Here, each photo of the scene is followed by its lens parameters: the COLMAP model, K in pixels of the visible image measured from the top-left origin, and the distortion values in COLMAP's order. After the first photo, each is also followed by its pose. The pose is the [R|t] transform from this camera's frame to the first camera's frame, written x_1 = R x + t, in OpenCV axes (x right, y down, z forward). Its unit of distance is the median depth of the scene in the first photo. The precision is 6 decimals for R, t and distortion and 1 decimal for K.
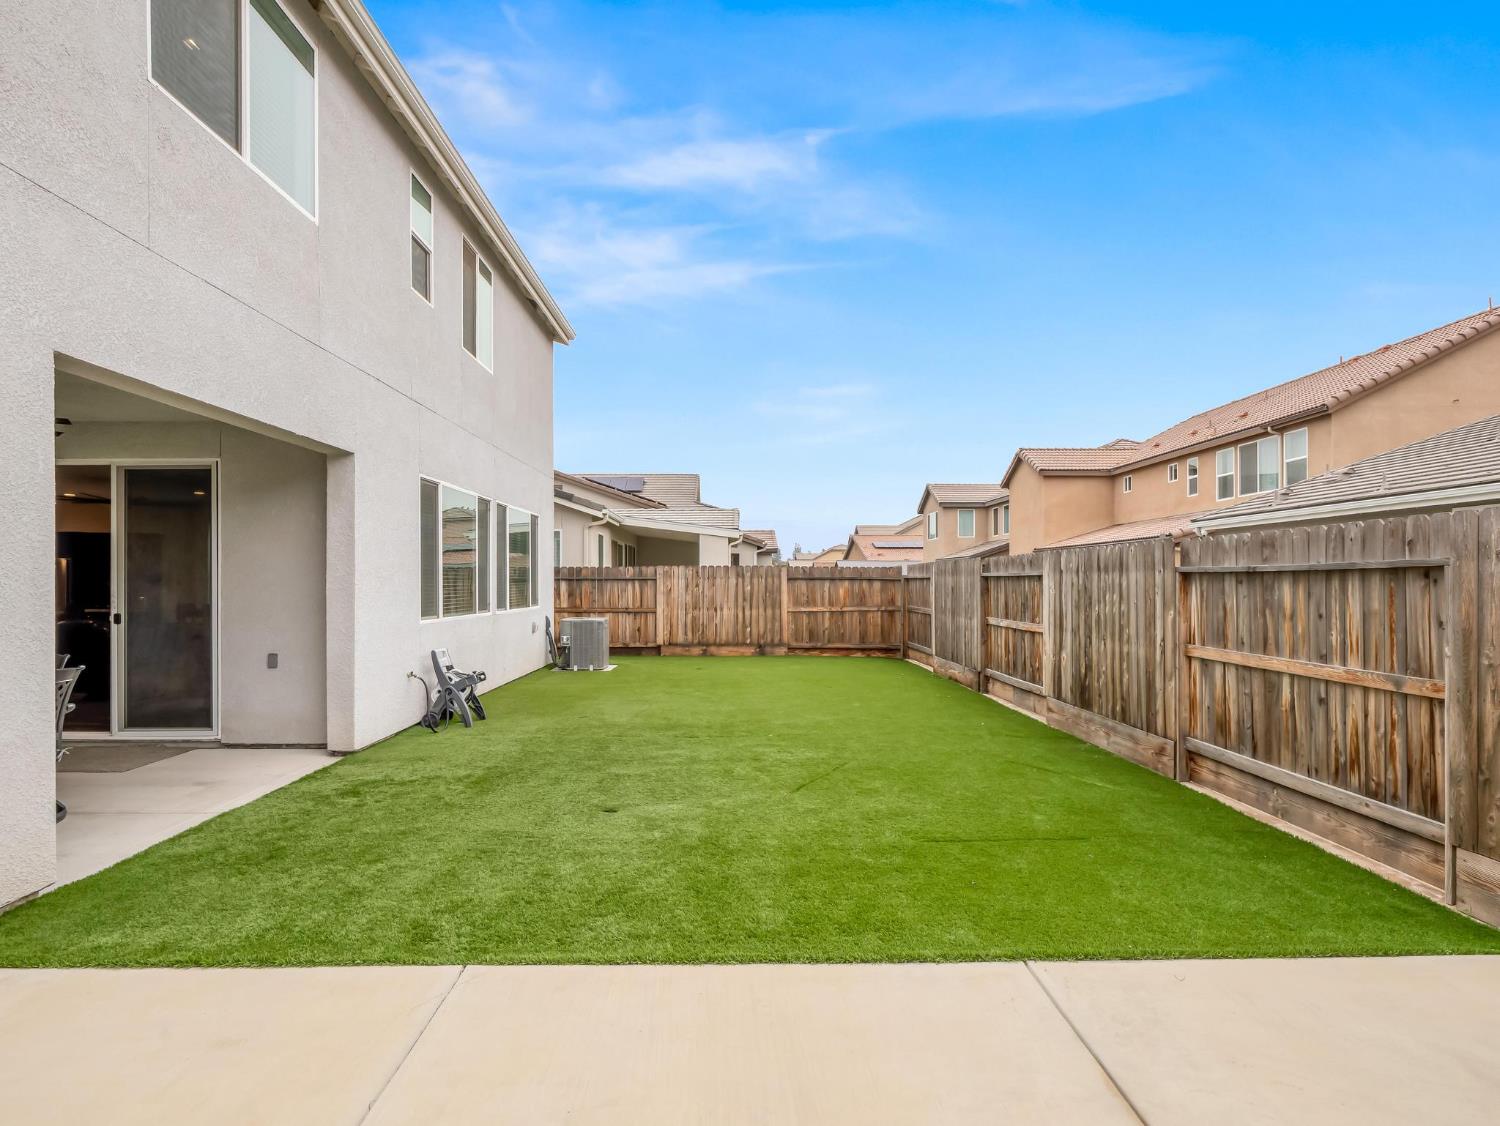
lens RADIAL K [[814.2, 0, 752.8], [0, 814.2, 580.0], [0, 0, 1]] dist [-0.004088, -0.002183]
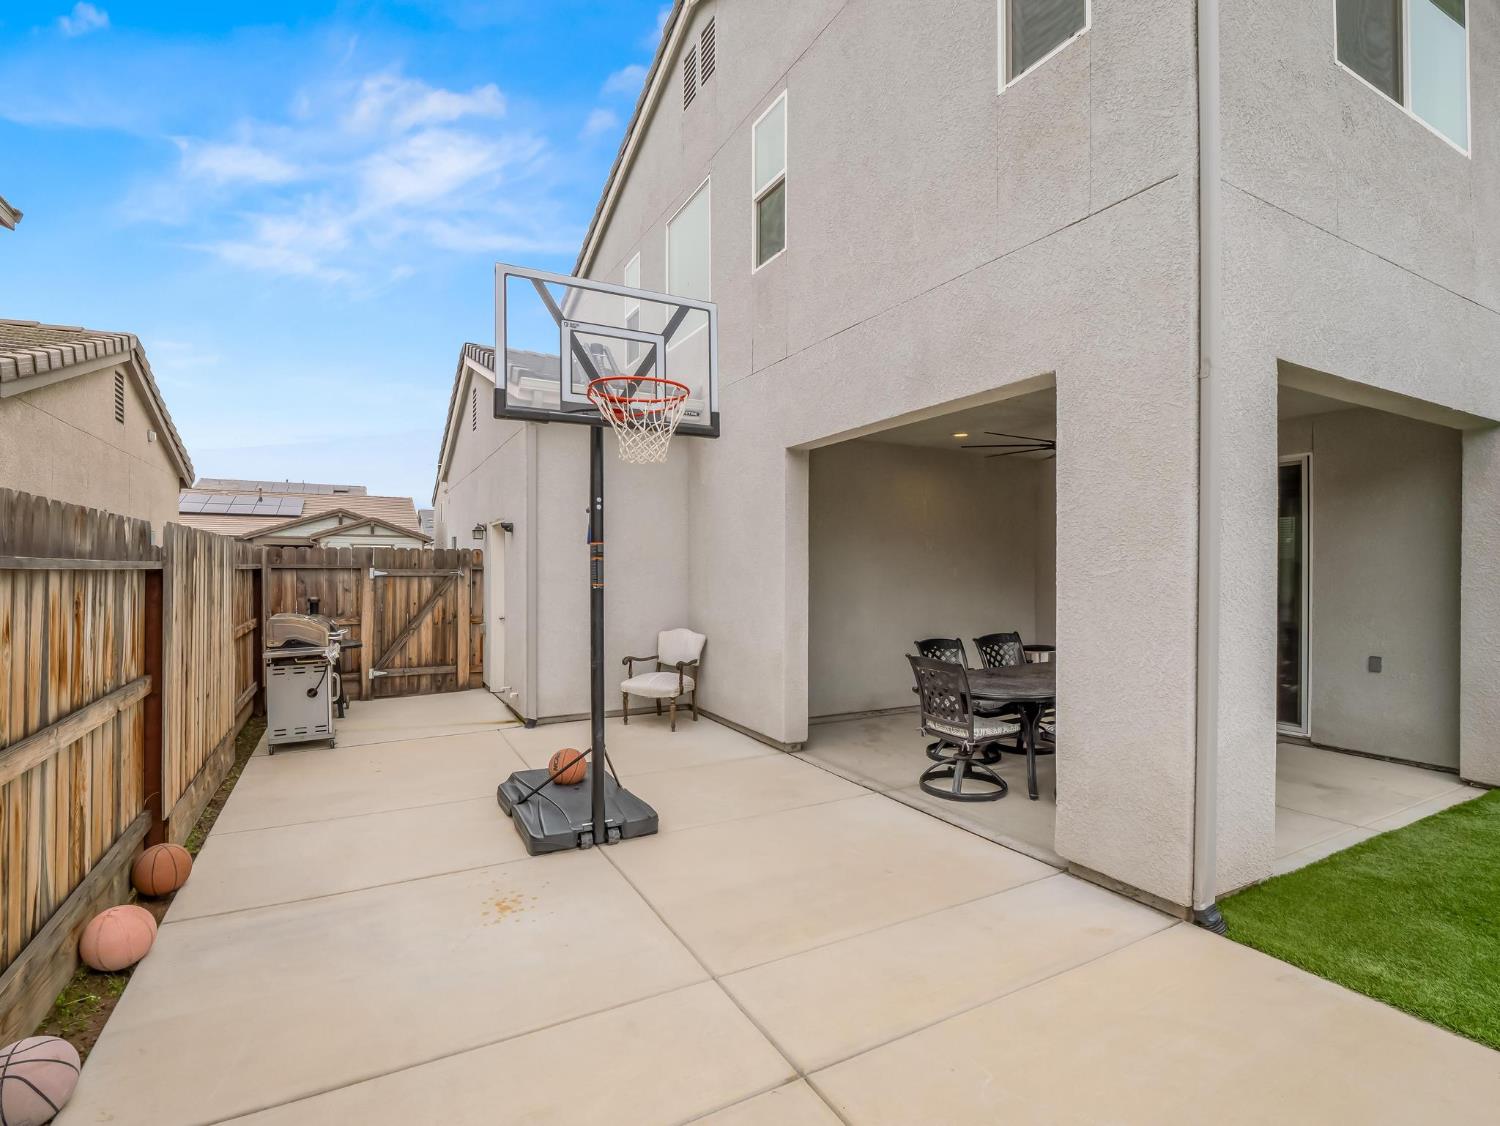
lens RADIAL K [[731.2, 0, 748.0], [0, 731.2, 573.7], [0, 0, 1]] dist [-0.016365, -0.000356]
pose [[0.467191, 0.009860, -0.884102, -0.176739], [-0.003212, 0.999950, 0.009454, -0.007987], [0.884151, -0.001577, 0.467199, -0.011733]]
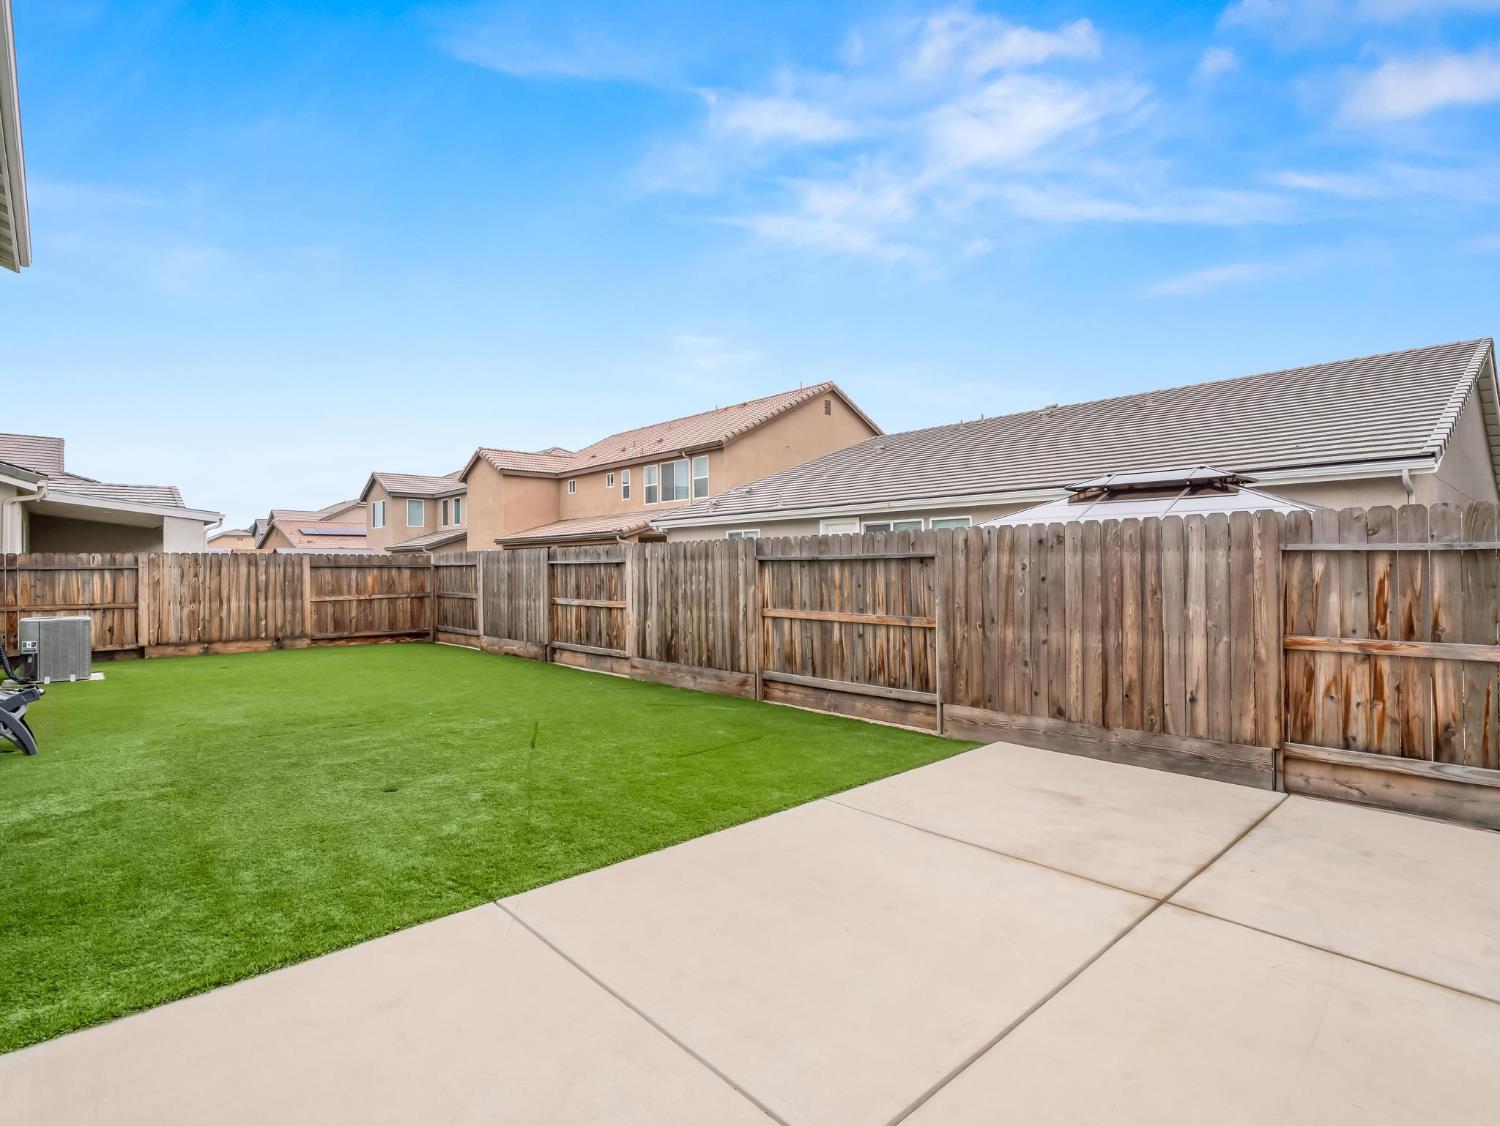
lens RADIAL K [[751.1, 0, 755.1], [0, 751.1, 559.1], [0, 0, 1]] dist [-0.002584, -0.010378]
pose [[0.747277, 0.000689, 0.664512, -0.308870], [0.006720, 0.999940, -0.008594, 0.000239], [-0.664478, 0.010888, 0.747228, -0.017399]]
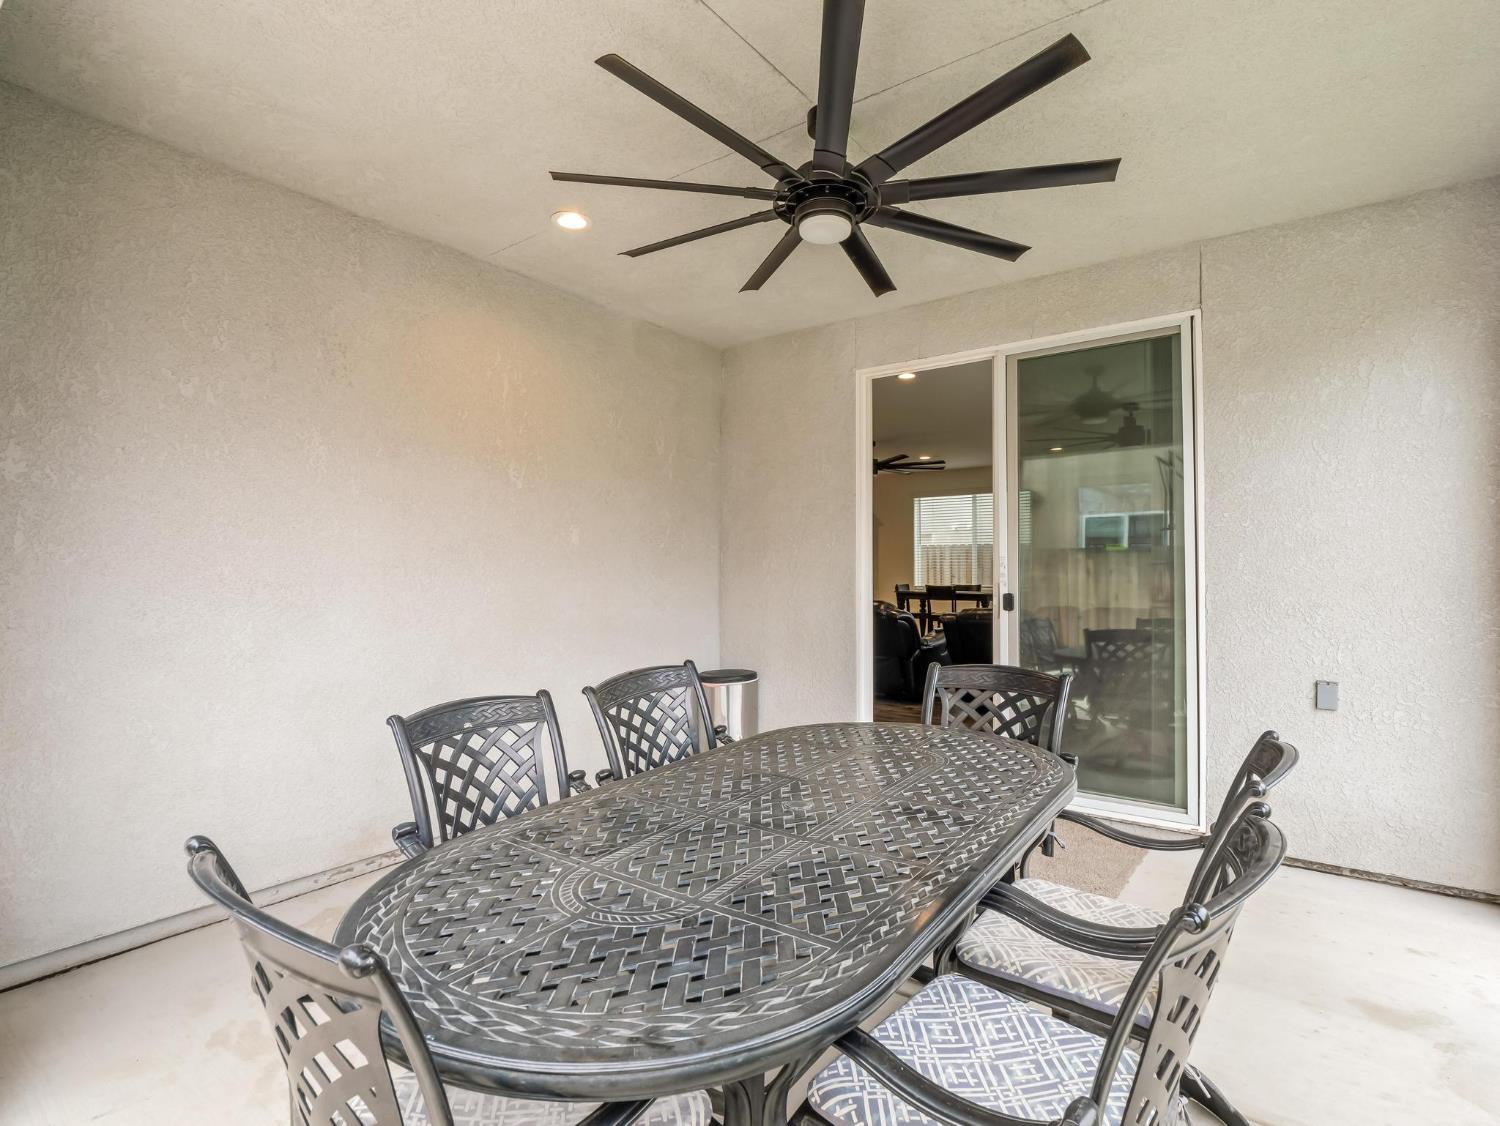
lens RADIAL K [[770.2, 0, 734.1], [0, 770.2, 565.6], [0, 0, 1]] dist [-0.012904, -0.000743]
pose [[0.788512, 0.006478, -0.614986, -0.512814], [-0.005013, 0.999979, 0.004106, 0.016987], [0.614999, -0.000155, 0.788528, 0.355550]]
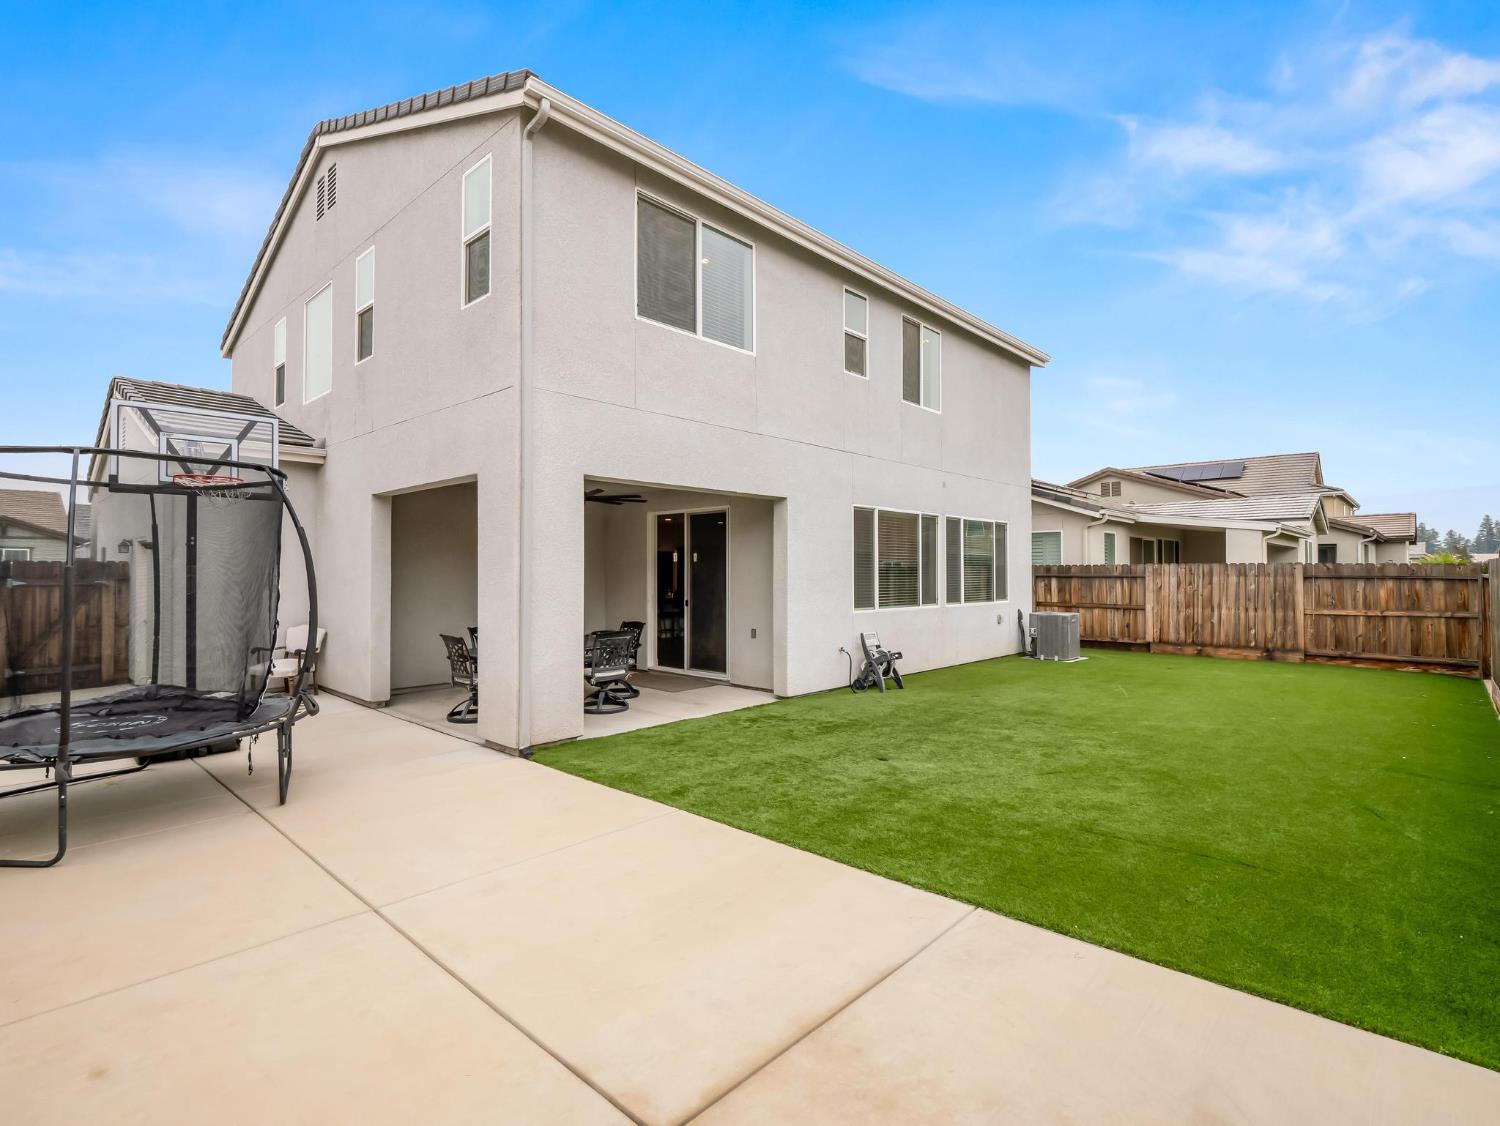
lens RADIAL K [[751.1, 0, 755.1], [0, 751.1, 559.1], [0, 0, 1]] dist [-0.002584, -0.010378]
pose [[0.720385, -0.009360, -0.693511, 0.362172], [-0.000283, 0.999905, -0.013789, -0.020554], [0.693574, 0.010129, 0.720314, -0.029984]]
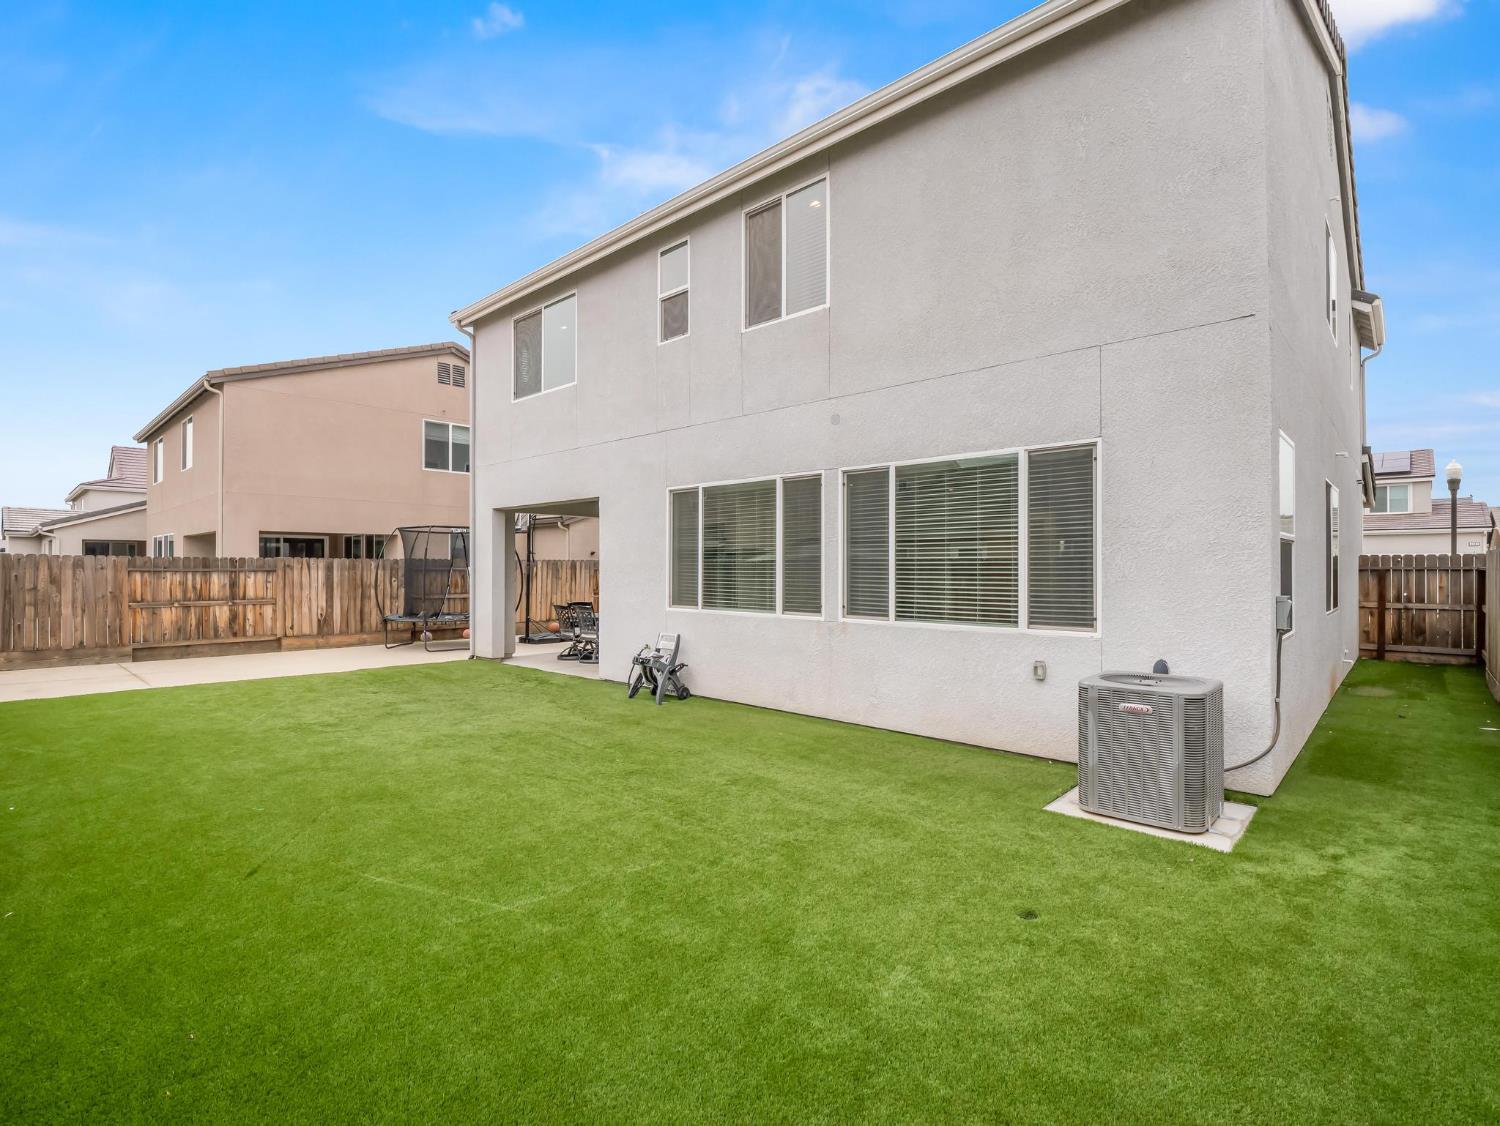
lens RADIAL K [[758.4, 0, 718.0], [0, 758.4, 558.7], [0, 0, 1]] dist [0.001857, 0.000165]
pose [[-0.728309, -0.004307, -0.685236, 0.326811], [0.003439, 0.999945, -0.009940, -0.012047], [0.685241, -0.009596, -0.728254, 1.982804]]
